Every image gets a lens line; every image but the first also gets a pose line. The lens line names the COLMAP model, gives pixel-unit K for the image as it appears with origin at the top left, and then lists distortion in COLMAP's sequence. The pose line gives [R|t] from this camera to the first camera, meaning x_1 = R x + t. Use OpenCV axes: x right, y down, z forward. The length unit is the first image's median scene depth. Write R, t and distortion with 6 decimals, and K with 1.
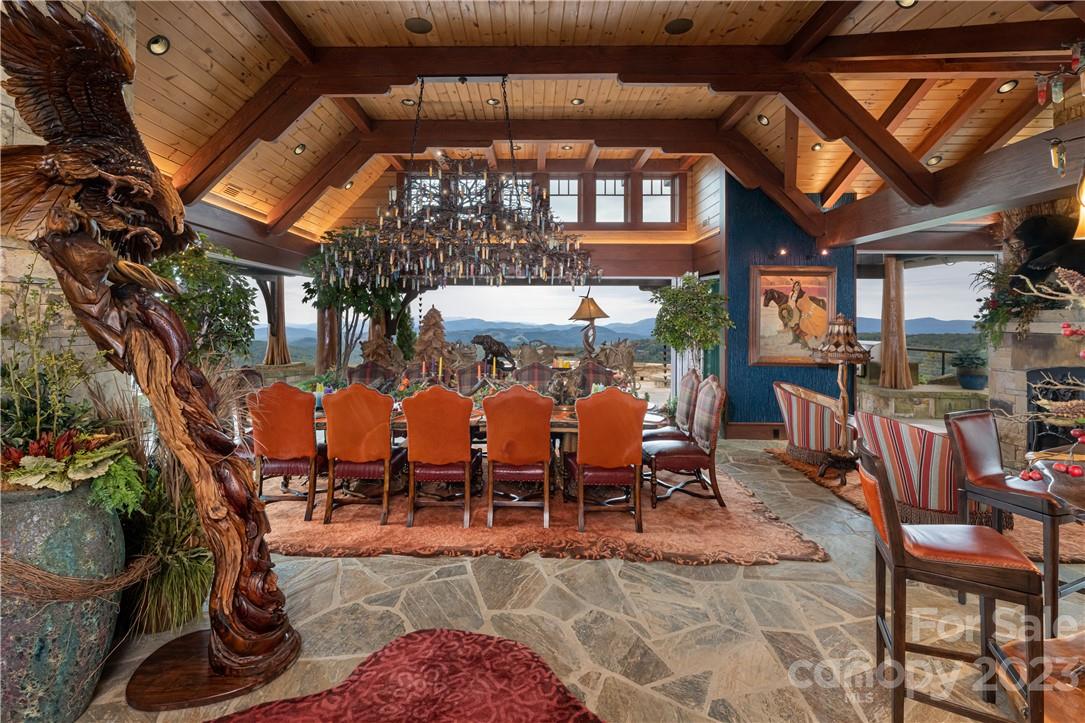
lens RADIAL K [[516.6, 0, 536.6], [0, 516.6, 316.9], [0, 0, 1]] dist [-0.006433, -0.000296]
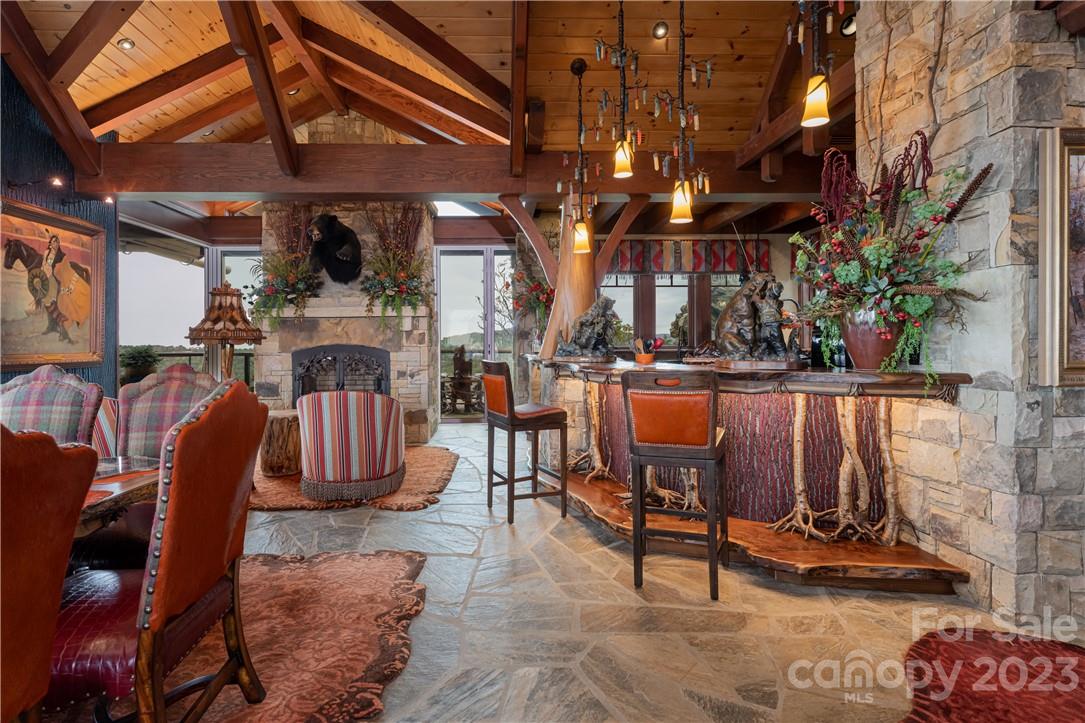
lens RADIAL K [[516.6, 0, 510.3], [0, 516.6, 334.7], [0, 0, 1]] dist [-0.006433, -0.000296]
pose [[-0.041574, 0.003817, 0.999128, -0.149738], [0.010595, 0.999938, -0.003379, 0.061830], [-0.999079, 0.010446, -0.041612, 0.468749]]
